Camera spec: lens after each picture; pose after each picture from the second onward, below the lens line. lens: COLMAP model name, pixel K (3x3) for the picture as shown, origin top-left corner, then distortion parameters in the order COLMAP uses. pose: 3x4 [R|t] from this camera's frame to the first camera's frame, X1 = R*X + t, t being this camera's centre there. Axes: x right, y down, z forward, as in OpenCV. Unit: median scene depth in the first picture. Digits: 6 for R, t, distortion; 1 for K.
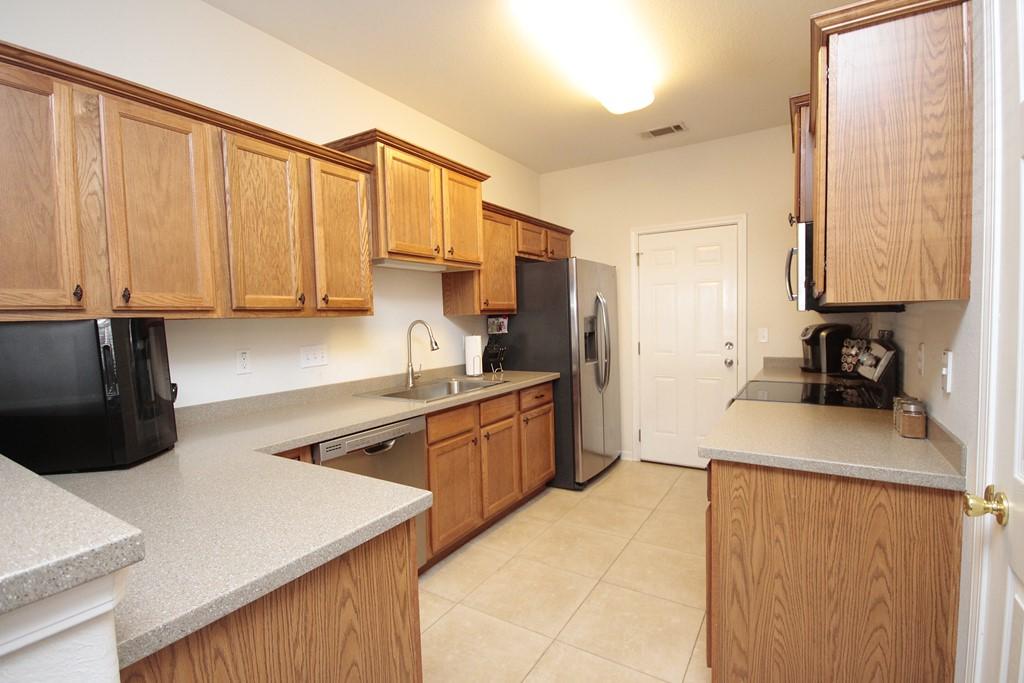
lens RADIAL K [[472.9, 0, 516.1], [0, 472.9, 341.4], [0, 0, 1]] dist [0.002598, -0.005536]
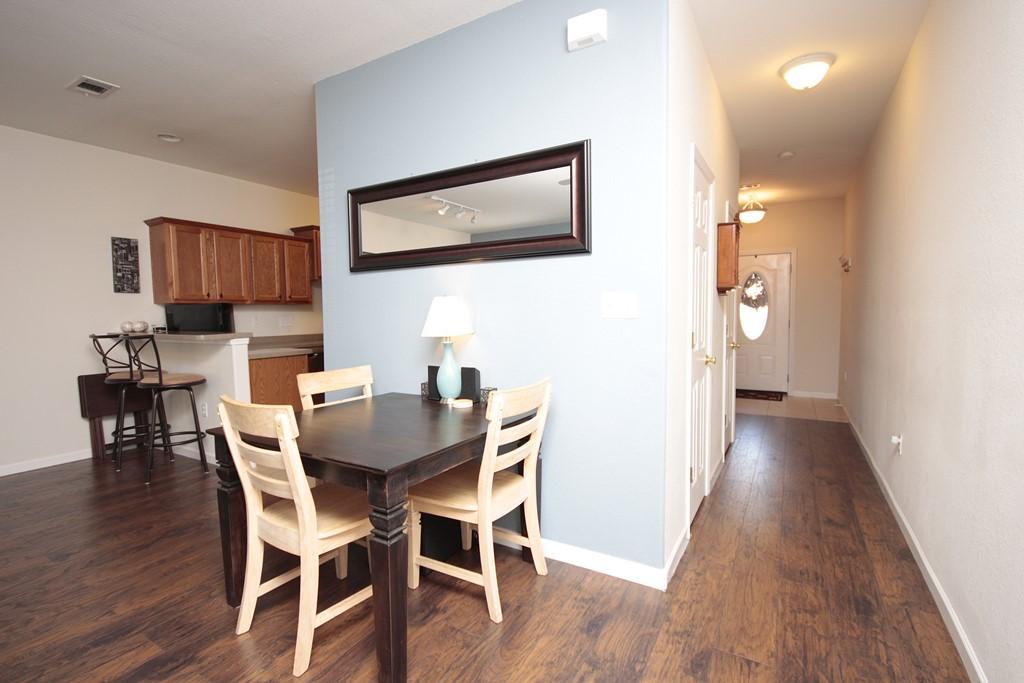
lens RADIAL K [[472.9, 0, 516.1], [0, 472.9, 341.4], [0, 0, 1]] dist [0.002598, -0.005536]
pose [[0.999654, 0.012071, 0.023386, 0.503169], [-0.012268, 0.999890, 0.008290, 0.075142], [-0.023283, -0.008574, 0.999692, -1.042748]]
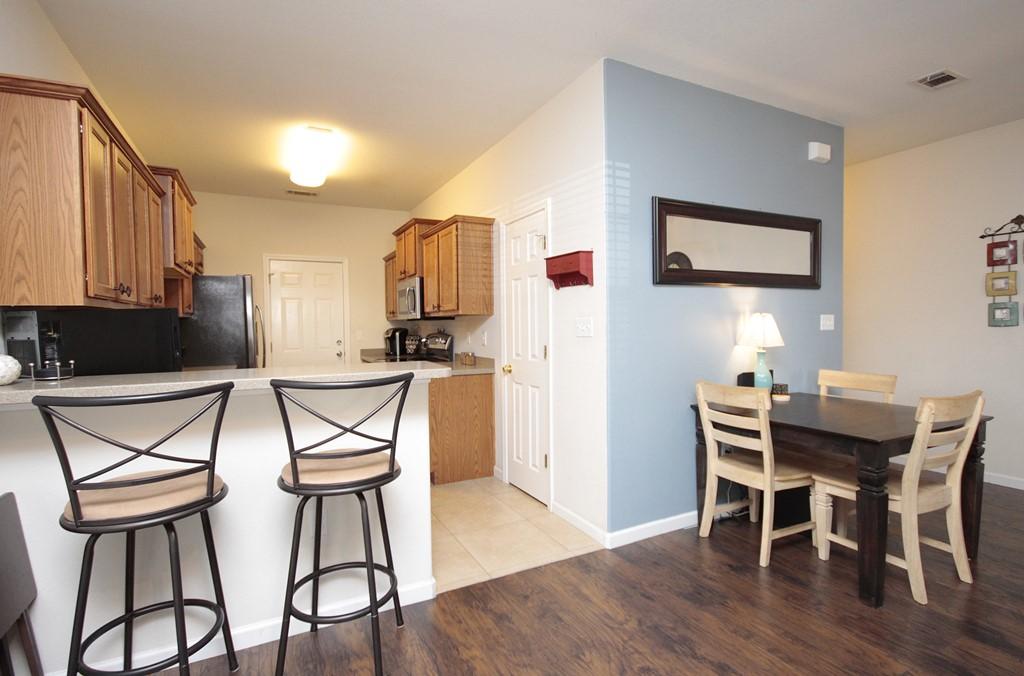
lens RADIAL K [[490.3, 0, 509.1], [0, 490.3, 338.3], [0, 0, 1]] dist [-0.003813, -0.000295]
pose [[0.523560, -0.006669, 0.851962, -0.720014], [0.042241, 0.998943, -0.018139, 0.055000], [-0.850941, 0.045485, 0.523289, -0.332369]]
